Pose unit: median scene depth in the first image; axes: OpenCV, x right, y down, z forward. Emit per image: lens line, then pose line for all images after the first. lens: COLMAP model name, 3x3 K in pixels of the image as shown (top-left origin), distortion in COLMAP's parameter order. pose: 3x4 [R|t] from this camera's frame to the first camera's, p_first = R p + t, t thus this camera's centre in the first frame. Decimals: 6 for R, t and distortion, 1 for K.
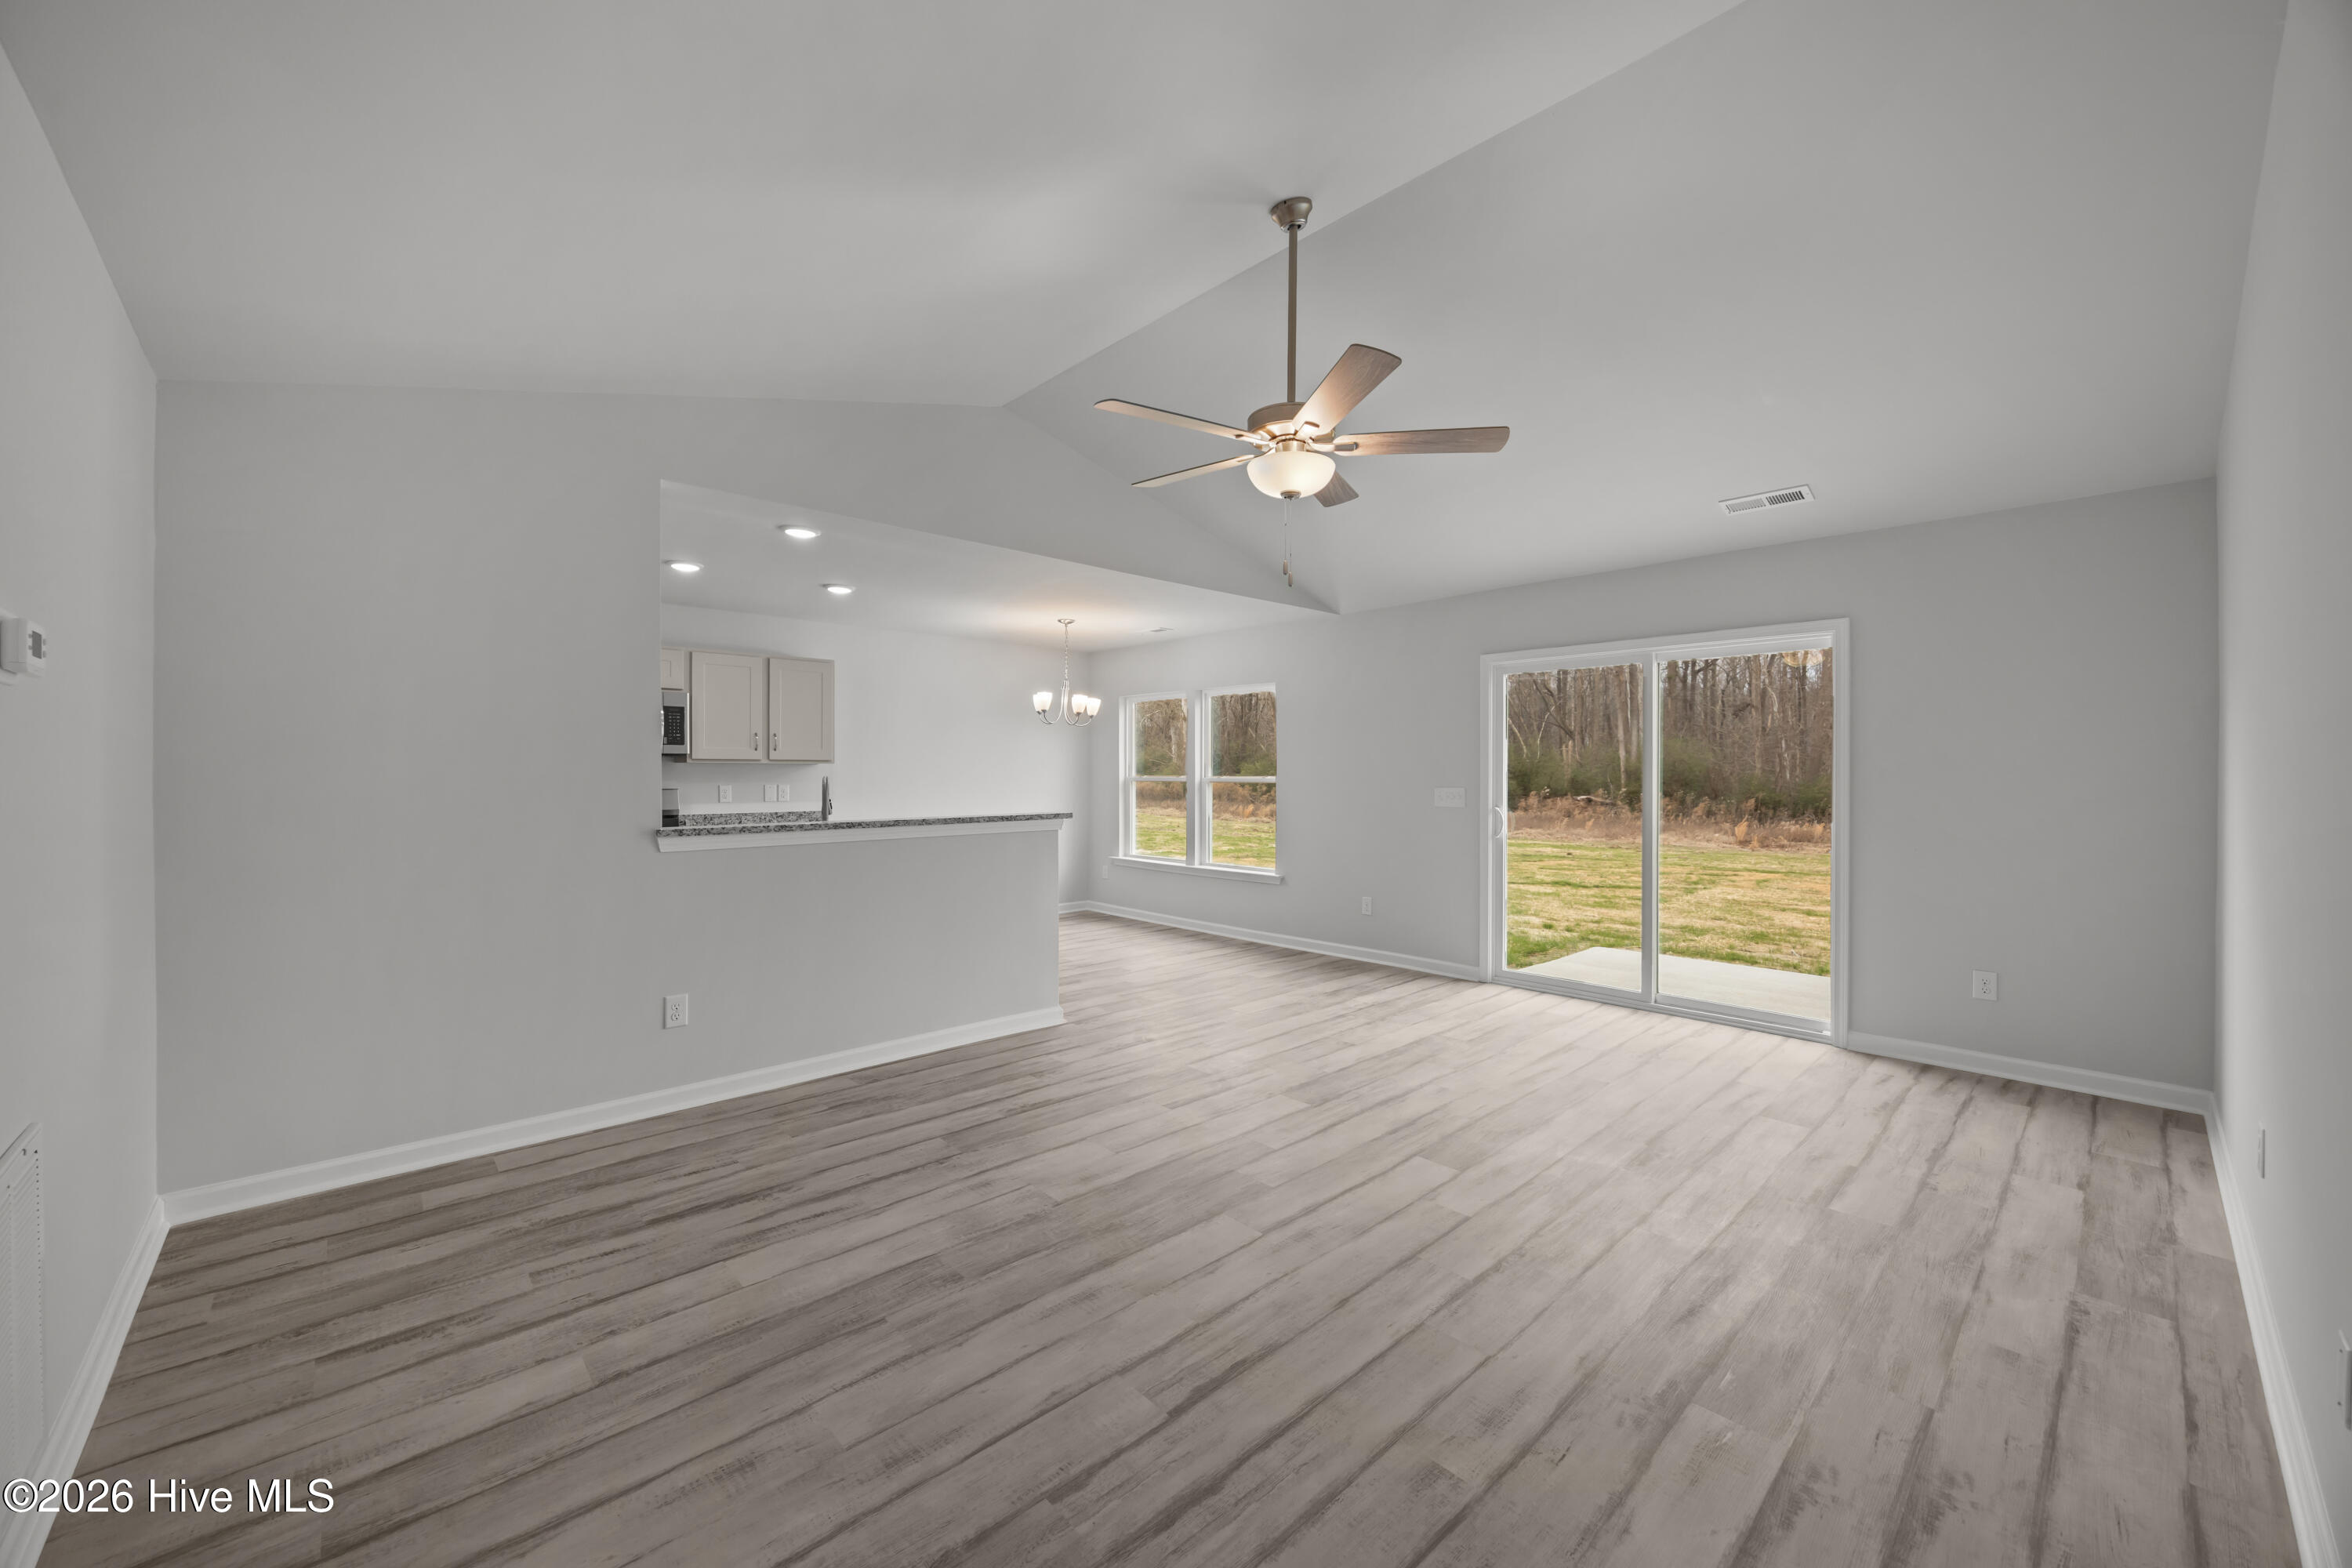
lens RADIAL K [[898.5, 0, 1170.9], [0, 898.5, 761.6], [0, 0, 1]] dist [-0.001659, -0.000045]
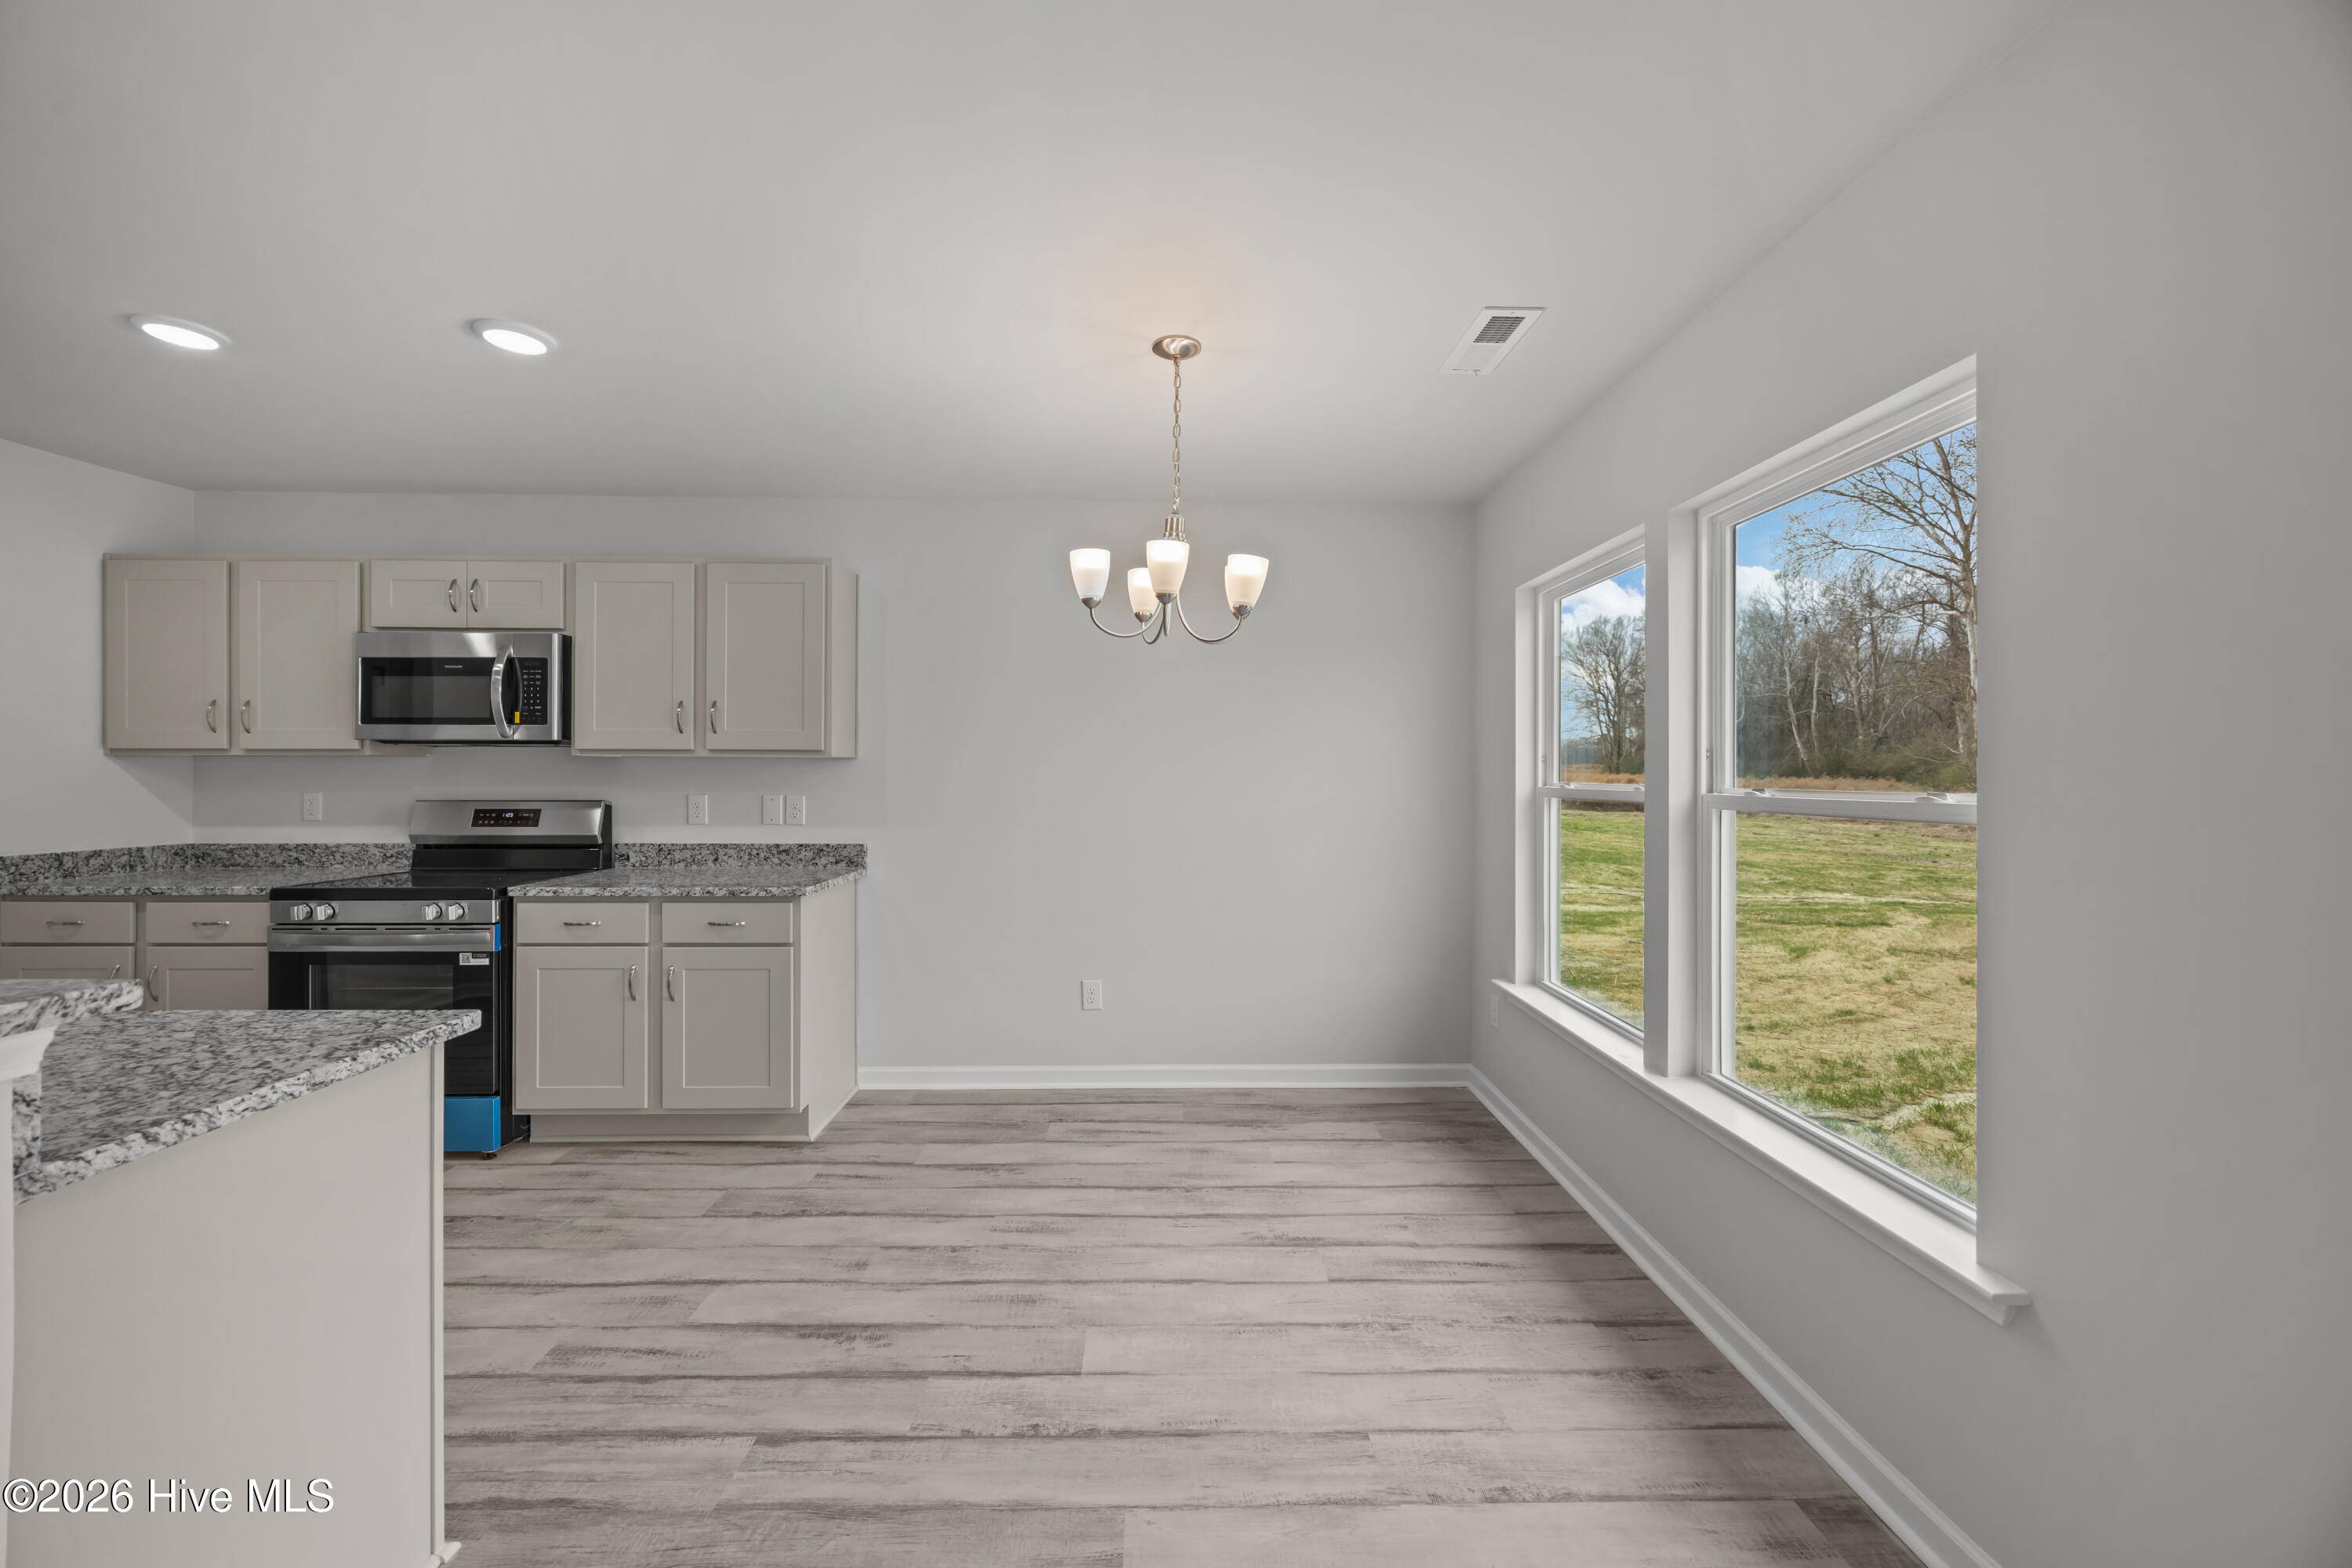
lens RADIAL K [[898.5, 0, 1167.9], [0, 898.5, 780.9], [0, 0, 1]] dist [-0.001659, -0.000045]
pose [[0.739860, 0.004227, -0.672748, 0.094616], [0.006647, 0.999886, 0.013592, 0.008445], [0.672728, -0.014527, 0.739747, 0.586589]]
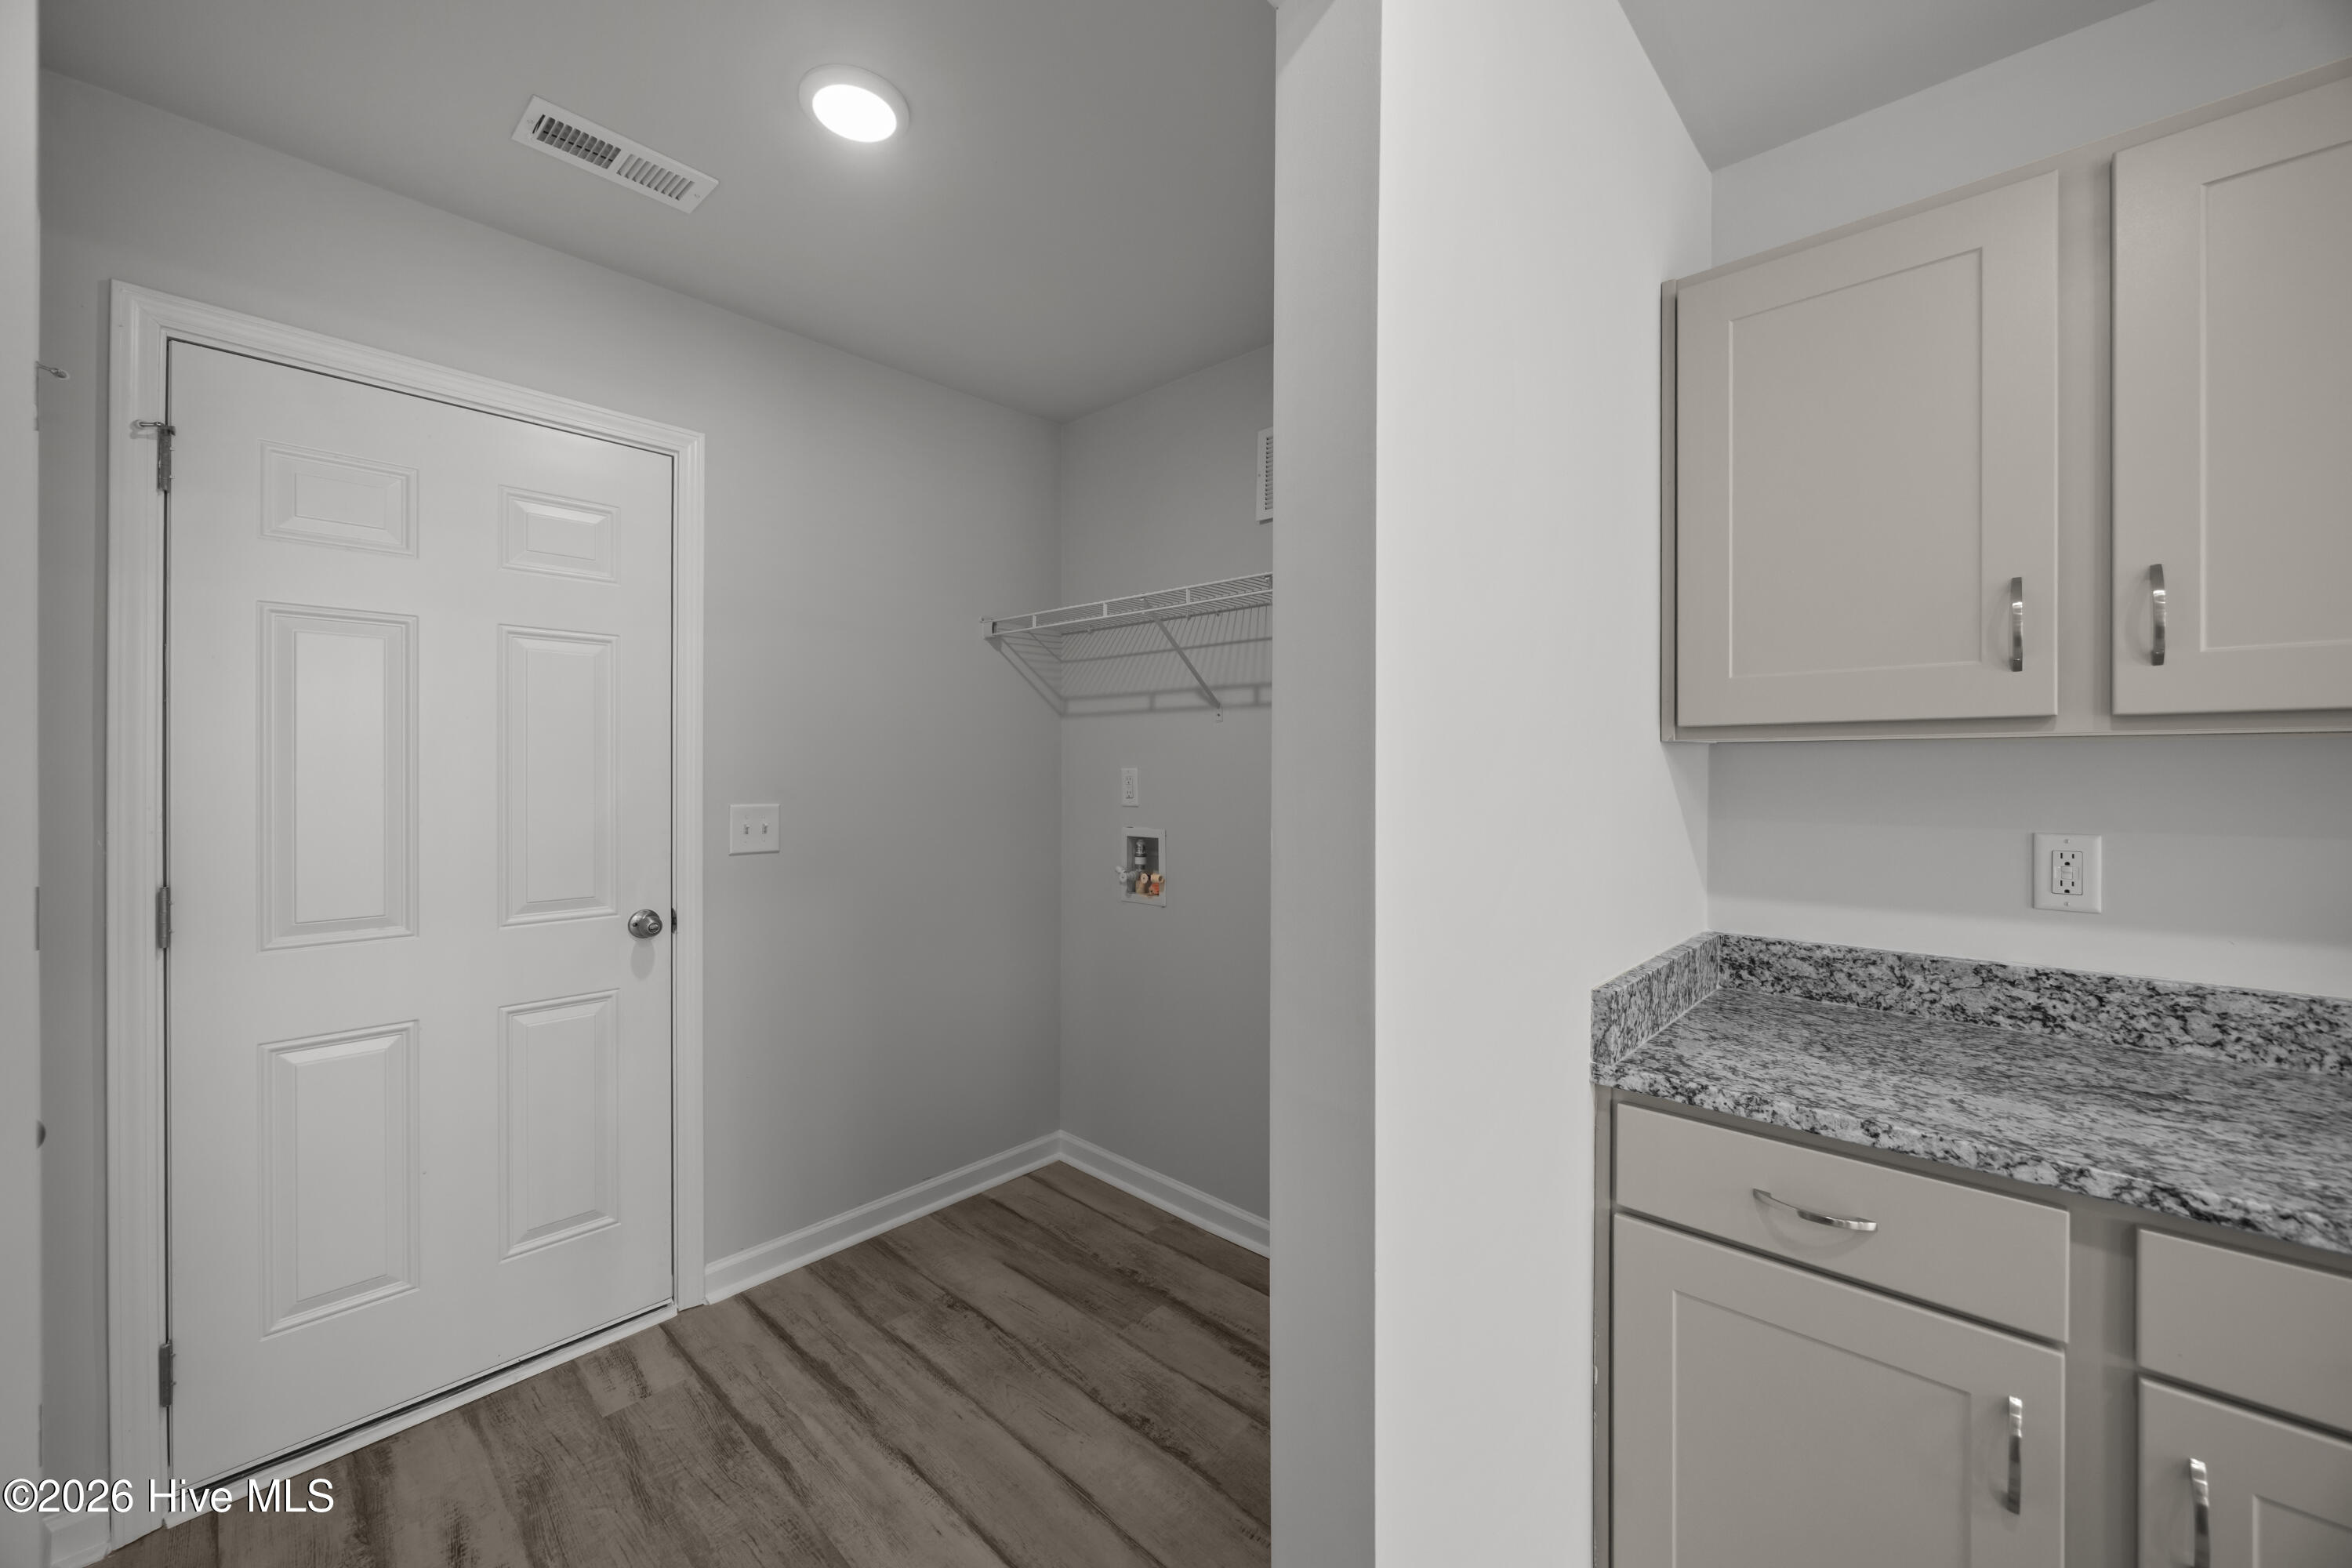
lens RADIAL K [[898.5, 0, 1196.0], [0, 898.5, 793.1], [0, 0, 1]] dist [-0.001659, -0.000045]
pose [[0.081971, 0.018297, -0.996467, -0.370004], [0.004134, 0.999817, 0.018699, 0.006033], [0.996626, -0.005652, 0.081880, 0.454041]]
